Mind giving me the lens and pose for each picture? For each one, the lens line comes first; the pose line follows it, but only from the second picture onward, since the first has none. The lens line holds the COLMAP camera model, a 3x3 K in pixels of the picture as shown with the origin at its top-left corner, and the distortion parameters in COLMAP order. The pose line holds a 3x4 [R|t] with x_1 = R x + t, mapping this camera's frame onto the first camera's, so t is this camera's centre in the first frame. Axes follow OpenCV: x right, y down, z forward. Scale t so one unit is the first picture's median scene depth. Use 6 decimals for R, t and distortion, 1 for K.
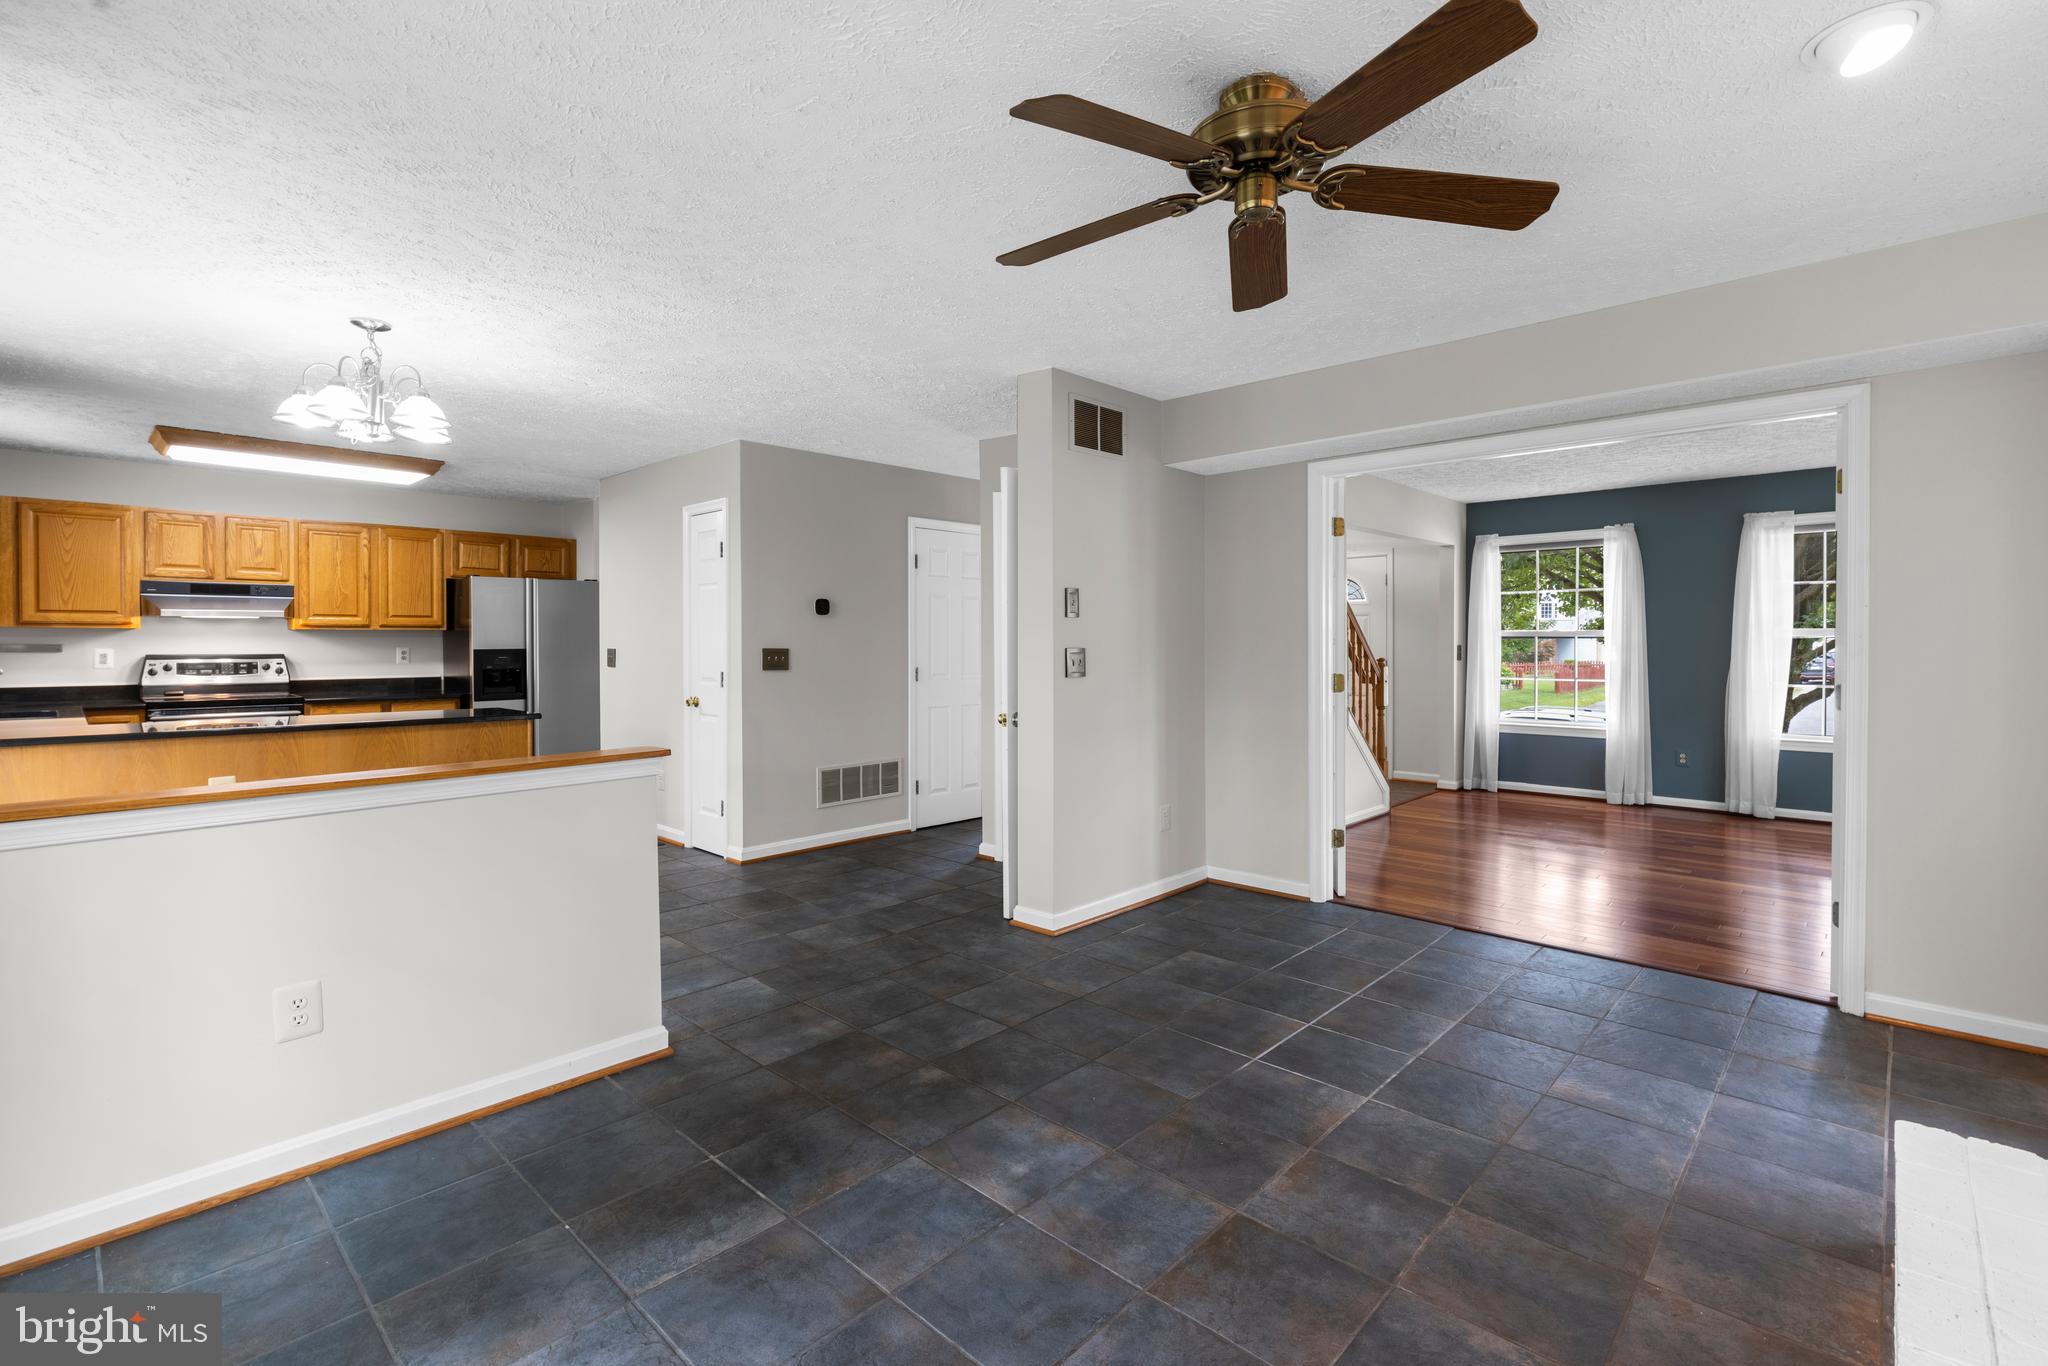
lens RADIAL K [[919.2, 0, 1028.2], [0, 919.2, 647.9], [0, 0, 1]] dist [0.002658, 0.000671]
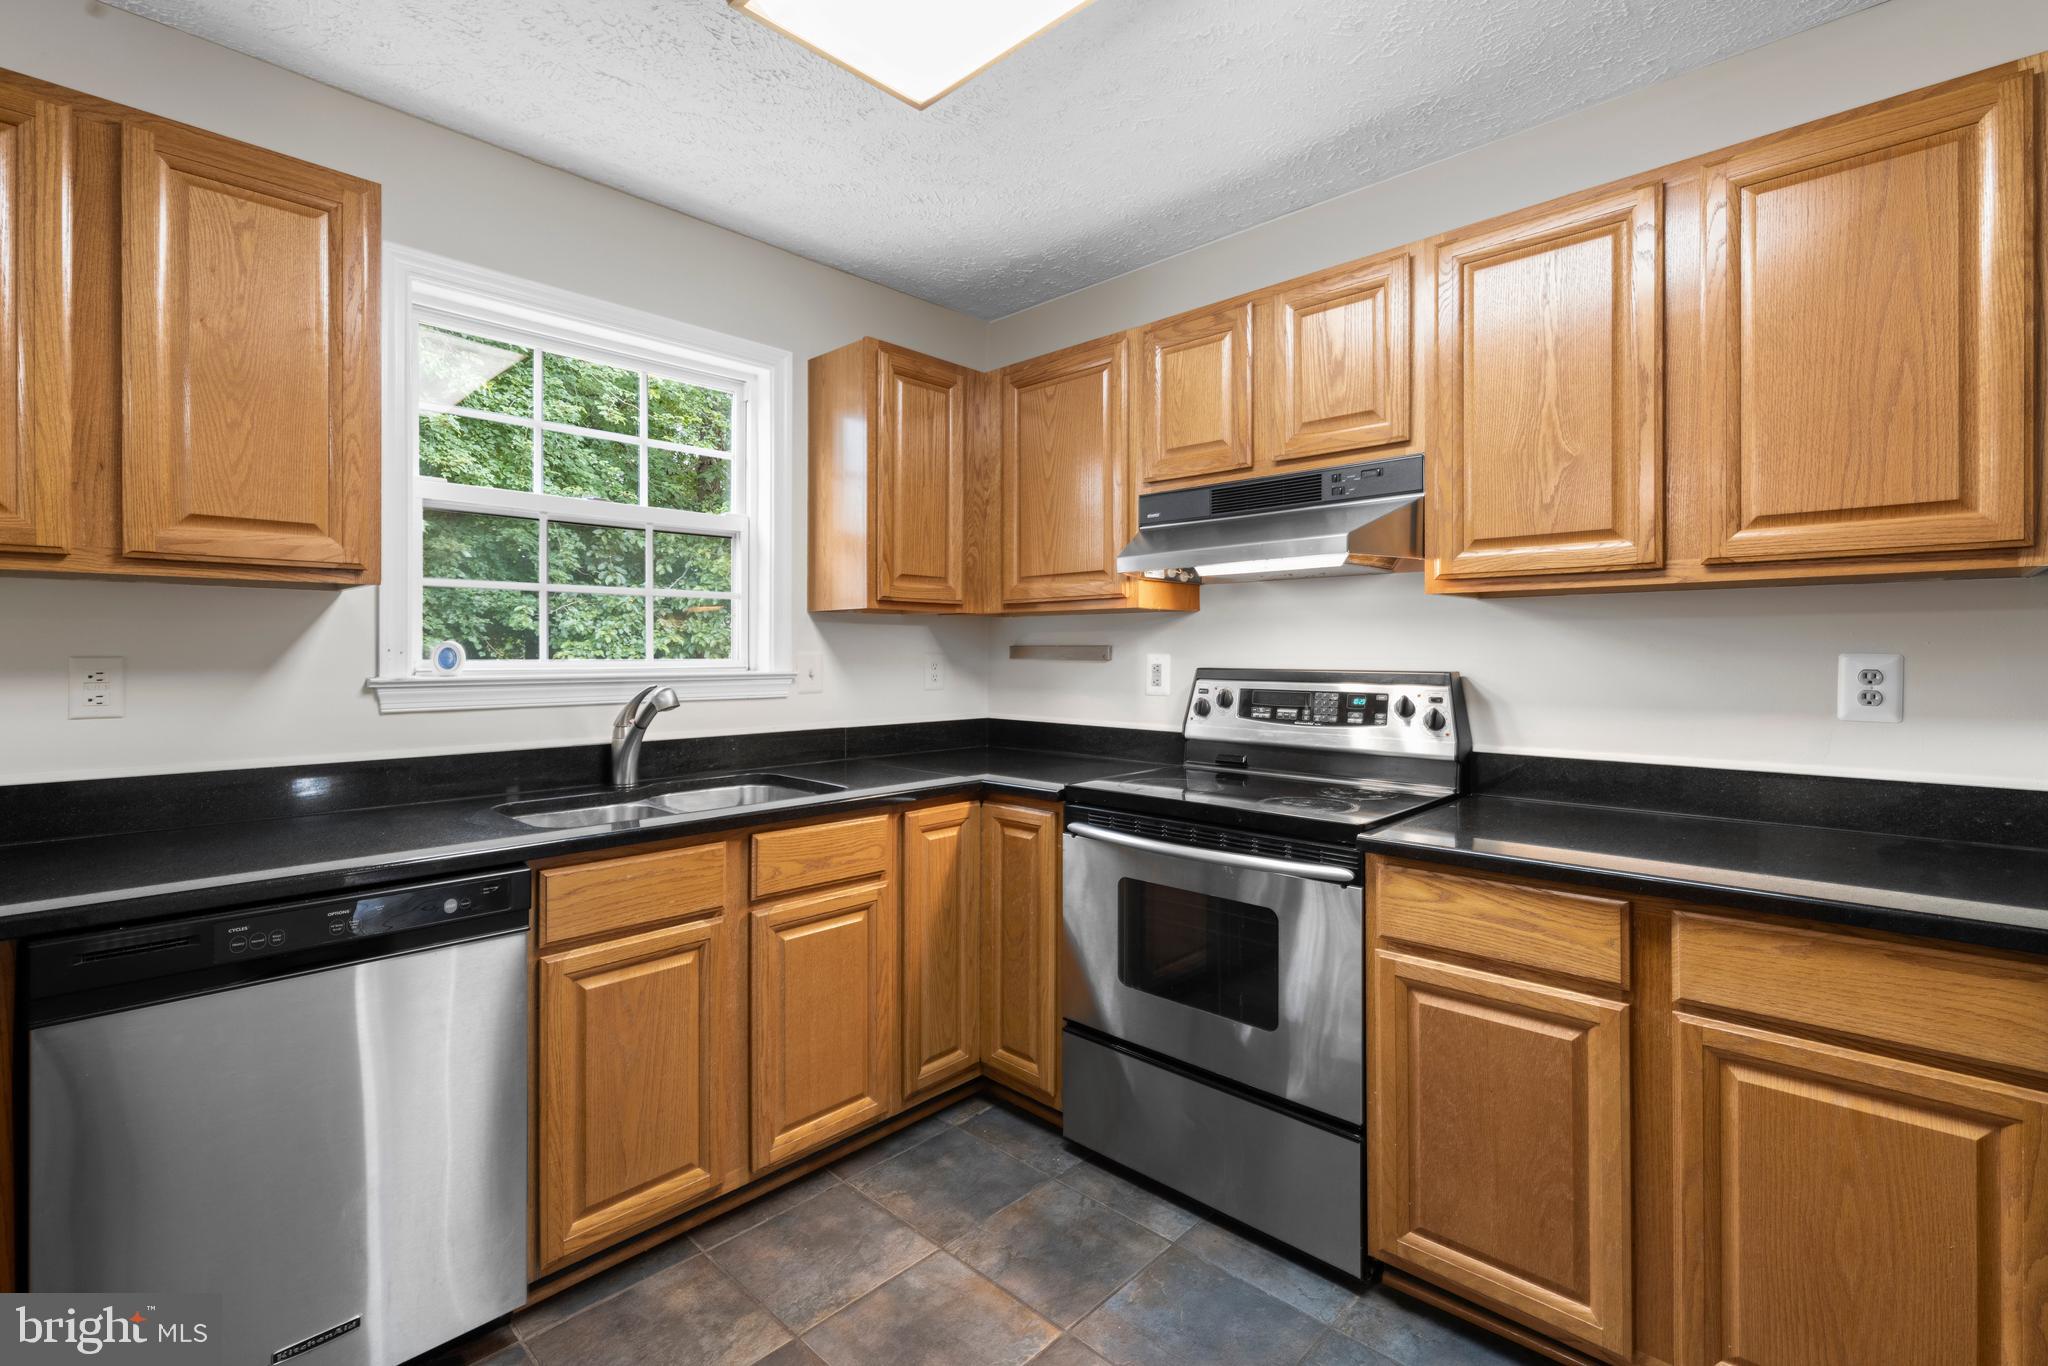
lens RADIAL K [[919.2, 0, 1028.2], [0, 919.2, 647.9], [0, 0, 1]] dist [0.002658, 0.000671]
pose [[0.004300, -0.002567, -0.999987, -0.486324], [-0.004271, 0.999988, -0.002585, -0.000671], [0.999982, 0.004282, 0.004289, 0.866471]]
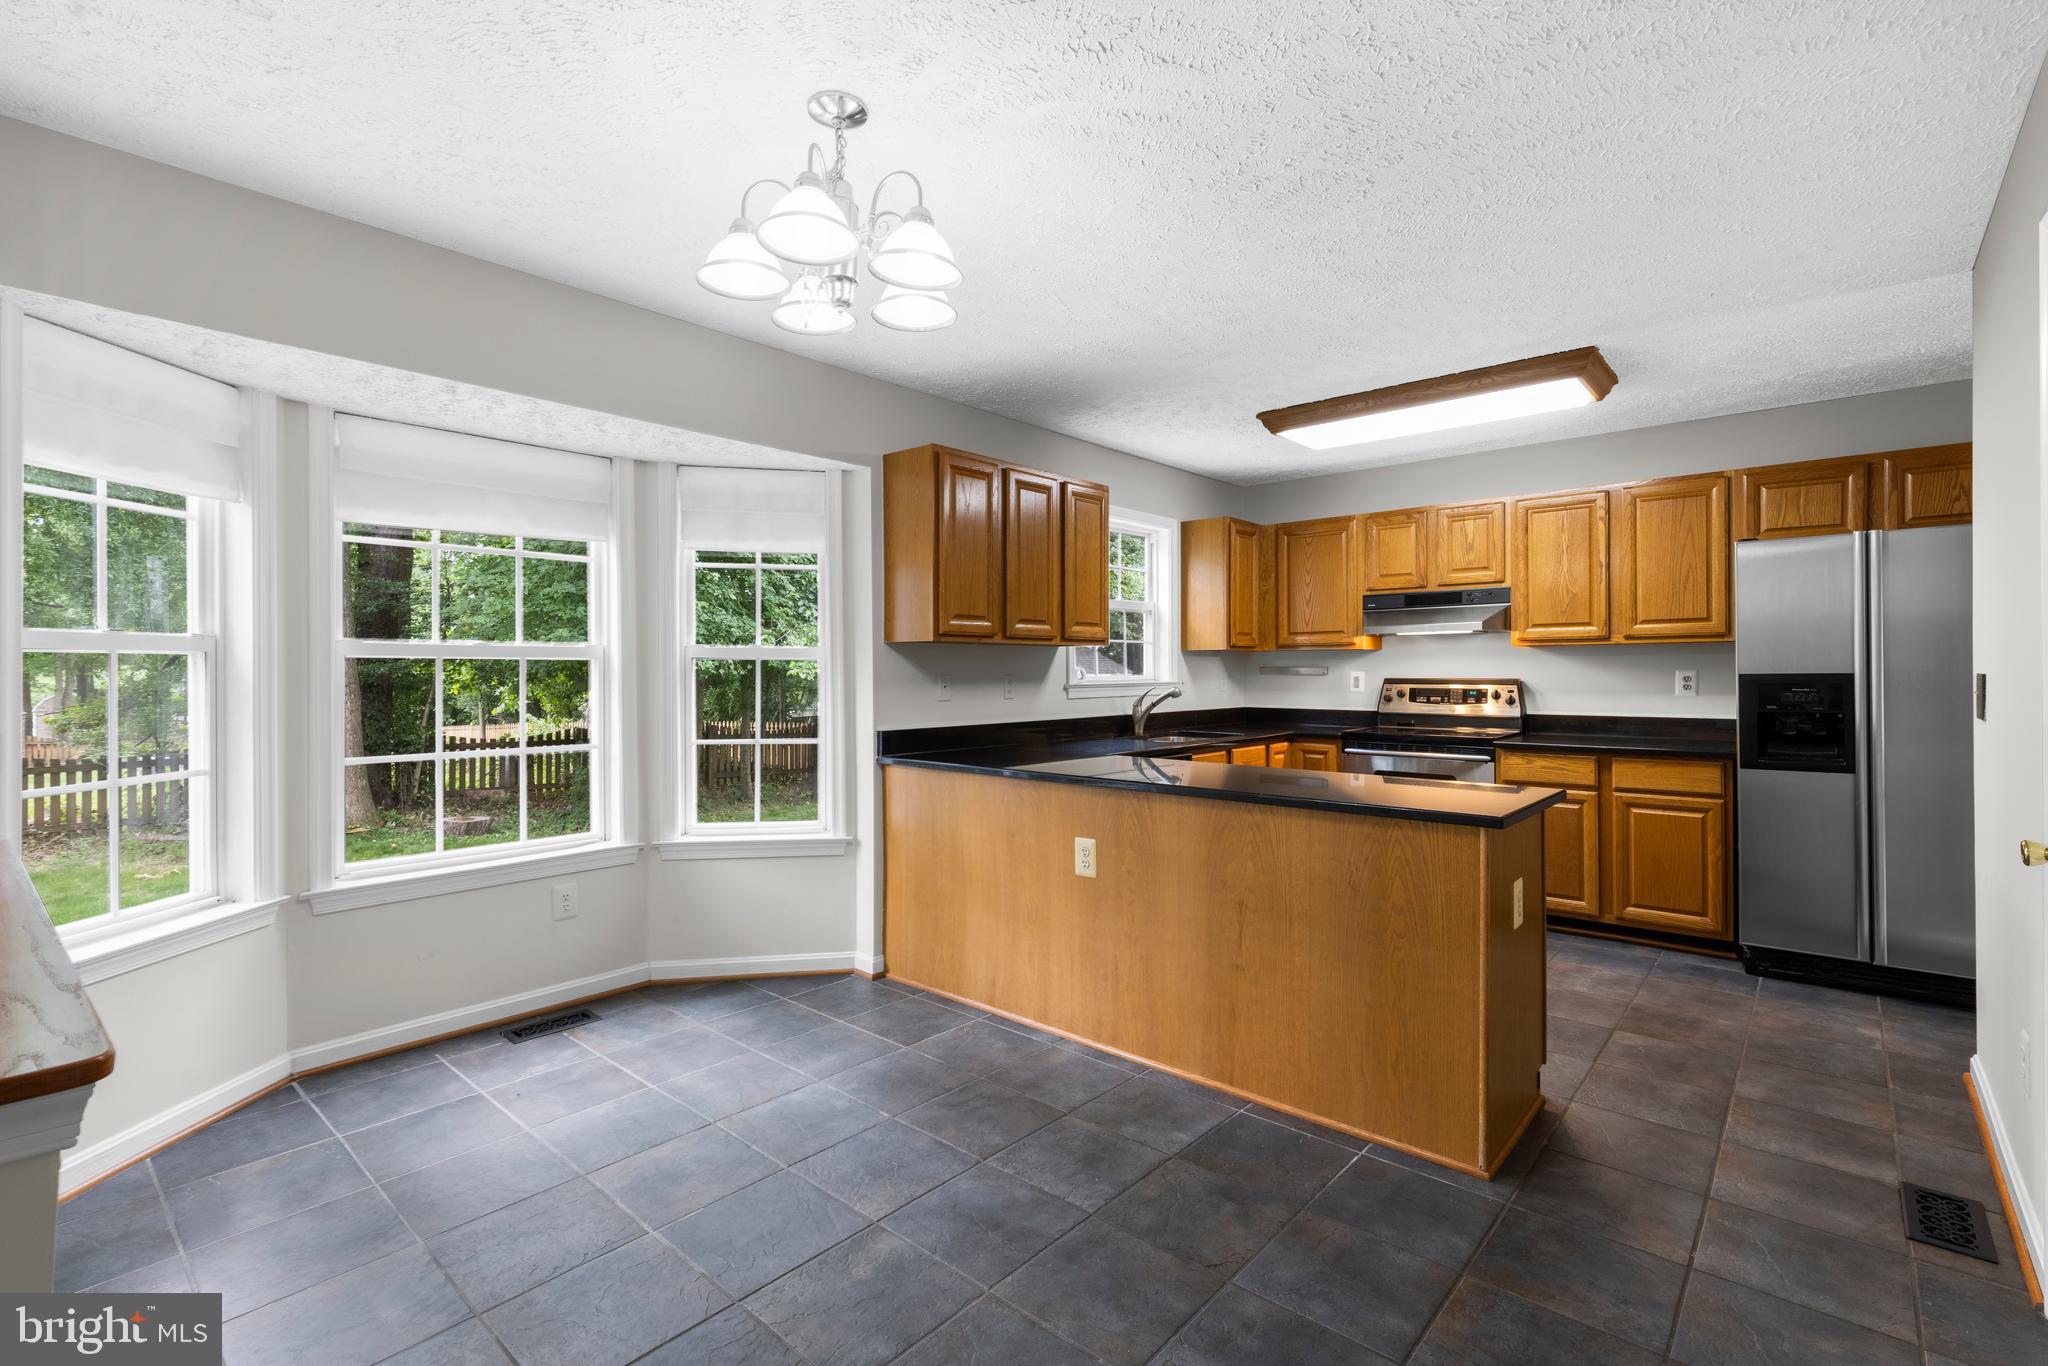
lens RADIAL K [[922.1, 0, 1020.8], [0, 922.1, 665.8], [0, 0, 1]] dist [0.001529, 0.000091]
pose [[0.039034, -0.002222, -0.999235, -0.069247], [0.000301, 0.999998, -0.002212, -0.002712], [0.999238, -0.000214, 0.039035, 0.577708]]
